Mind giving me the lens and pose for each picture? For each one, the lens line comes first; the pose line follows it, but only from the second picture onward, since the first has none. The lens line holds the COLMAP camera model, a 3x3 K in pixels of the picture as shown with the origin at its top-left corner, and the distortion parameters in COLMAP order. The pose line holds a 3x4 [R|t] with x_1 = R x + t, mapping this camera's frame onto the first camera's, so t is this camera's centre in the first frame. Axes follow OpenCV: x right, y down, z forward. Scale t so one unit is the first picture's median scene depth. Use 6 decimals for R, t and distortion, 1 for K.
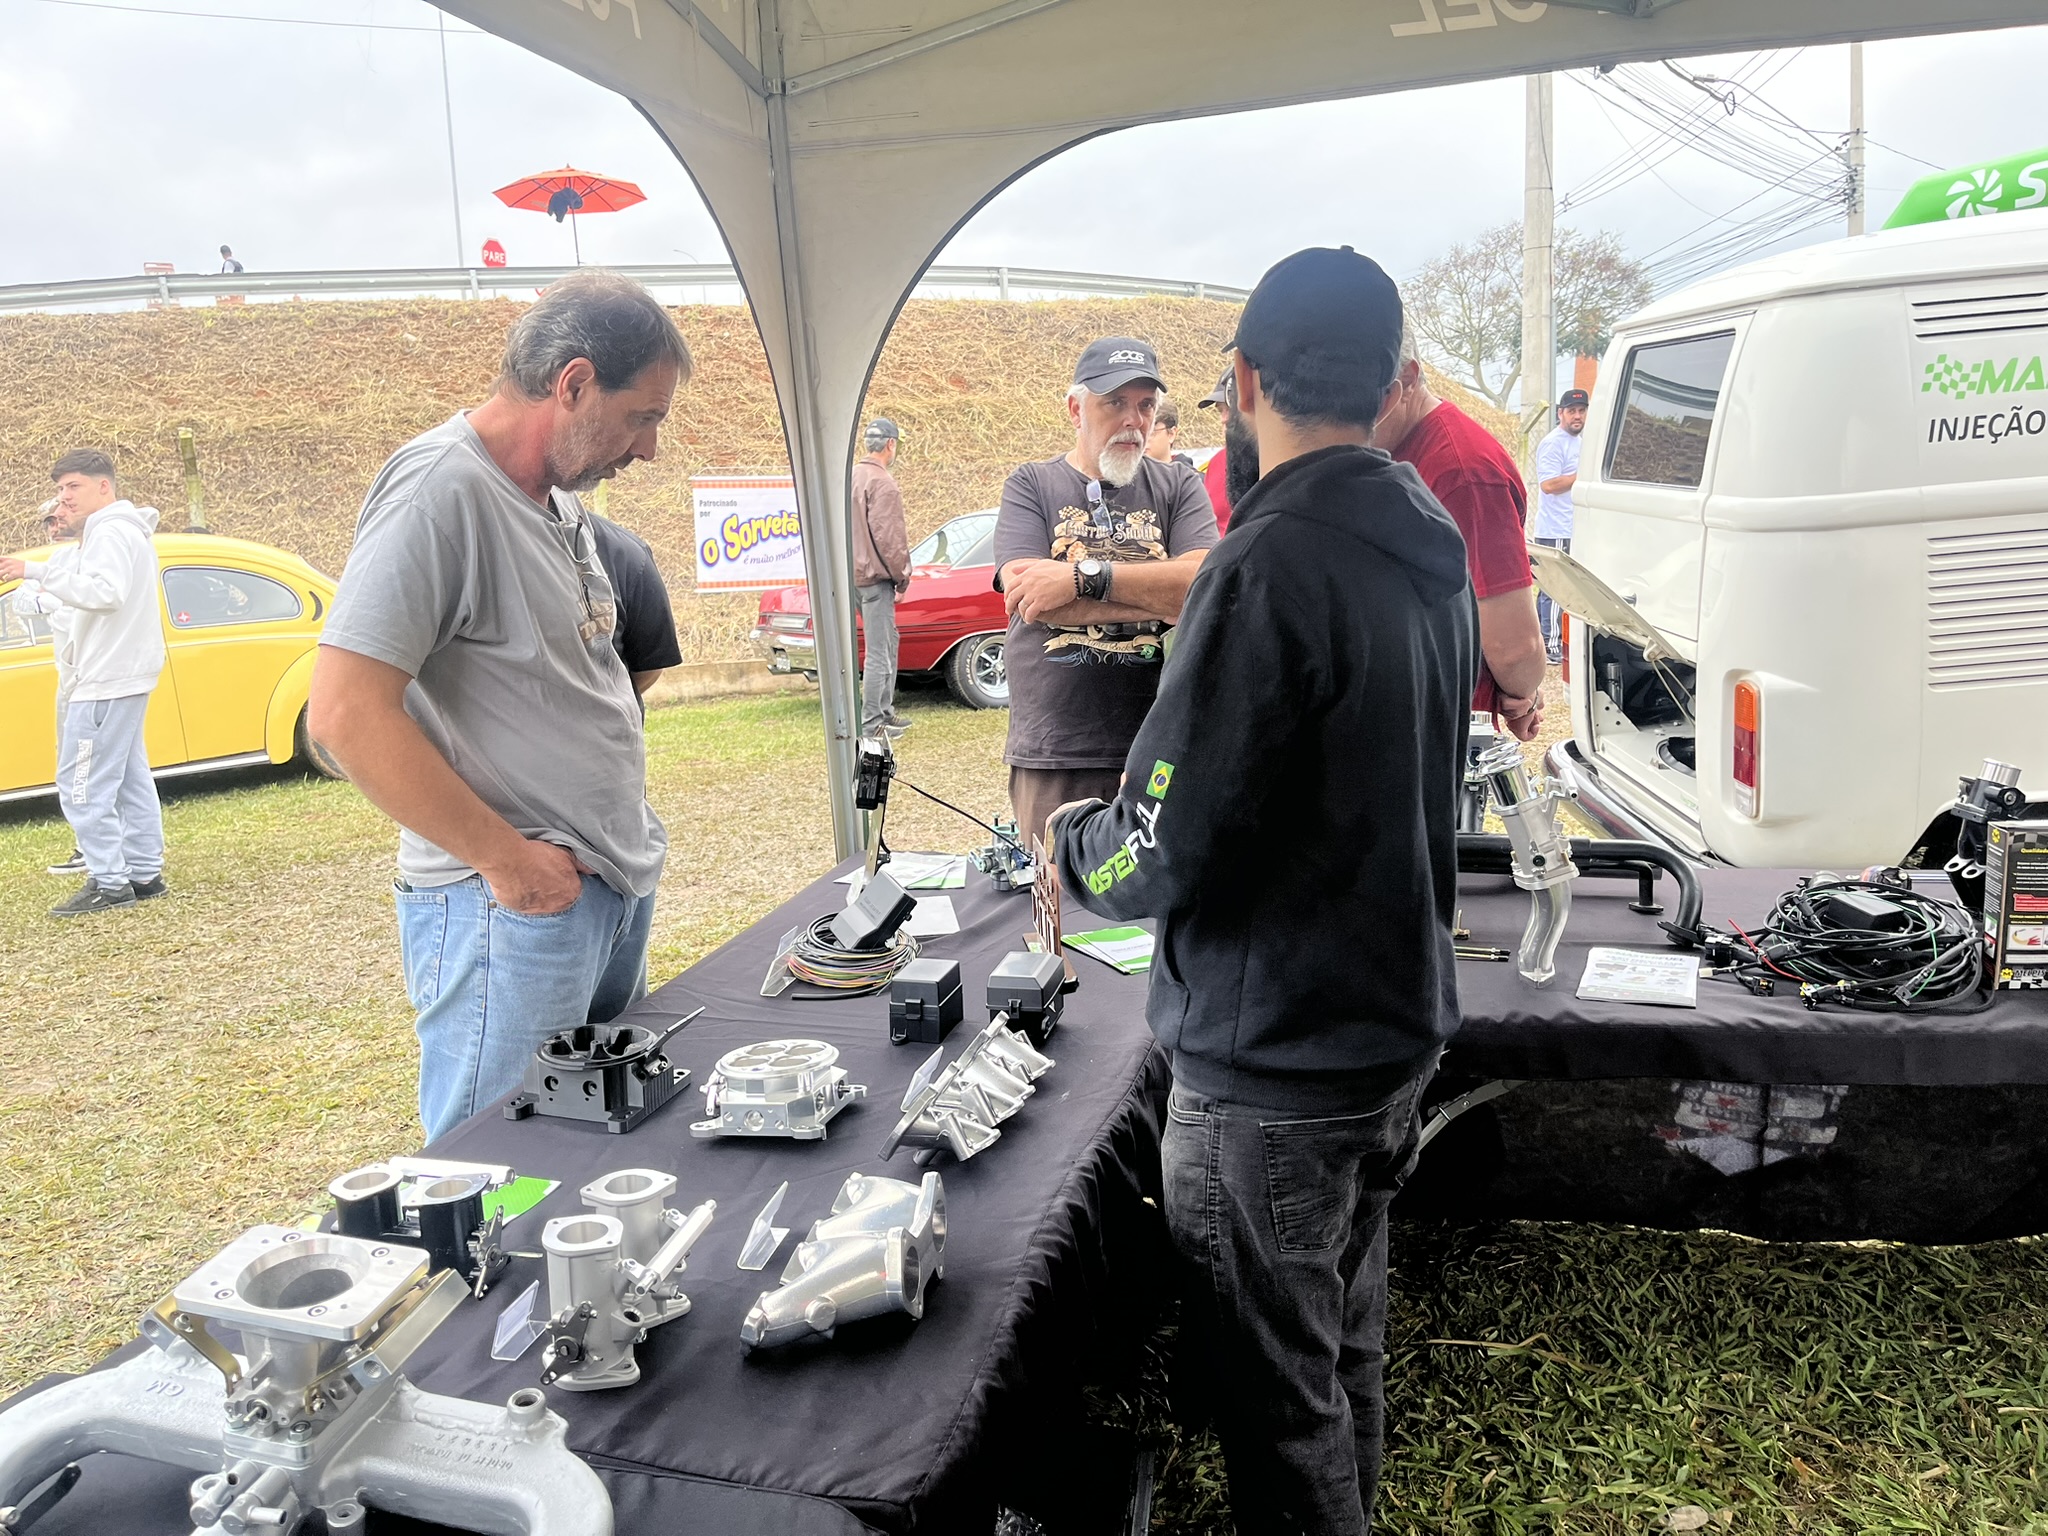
lens RADIAL K [[1533.9, 0, 1018.8], [0, 1533.9, 774.1], [0, 0, 1]] dist [0.067299, -0.097604]
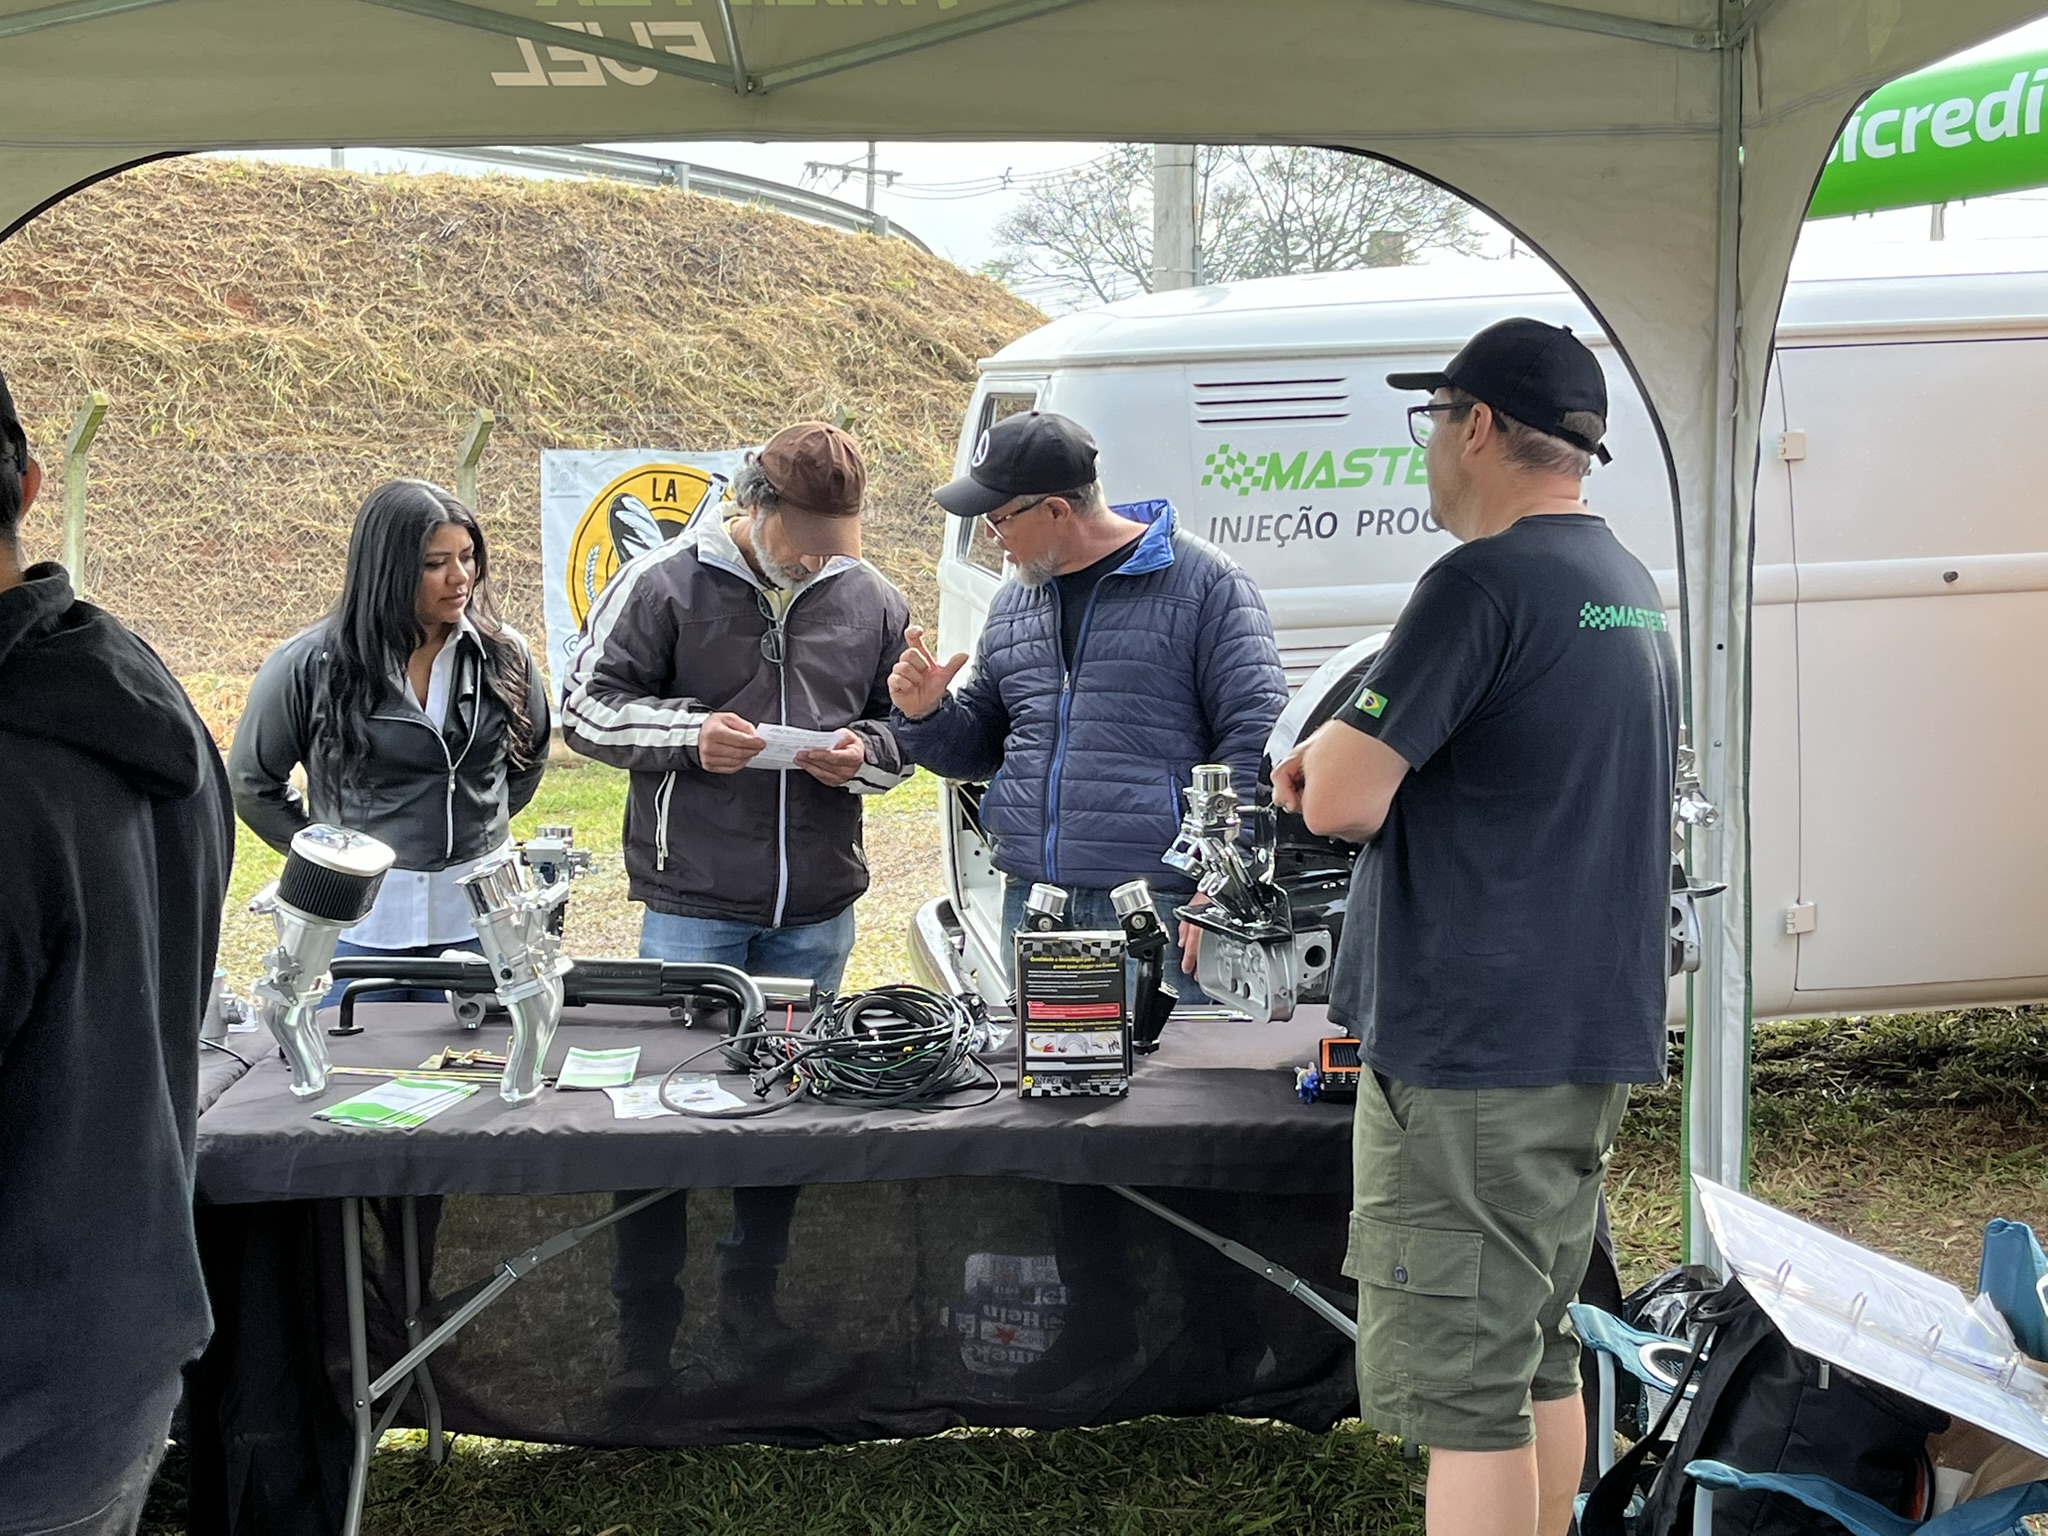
lens RADIAL K [[2764.8, 0, 1024.0], [0, 2764.8, 768.0], [0, 0, 1]] dist [0.265792, -1.276505]
pose [[0.975455, 0.025108, 0.218761, 0.146836], [-0.006365, 0.996278, -0.085966, 0.047001], [-0.220106, 0.082463, 0.971984, -0.483573]]
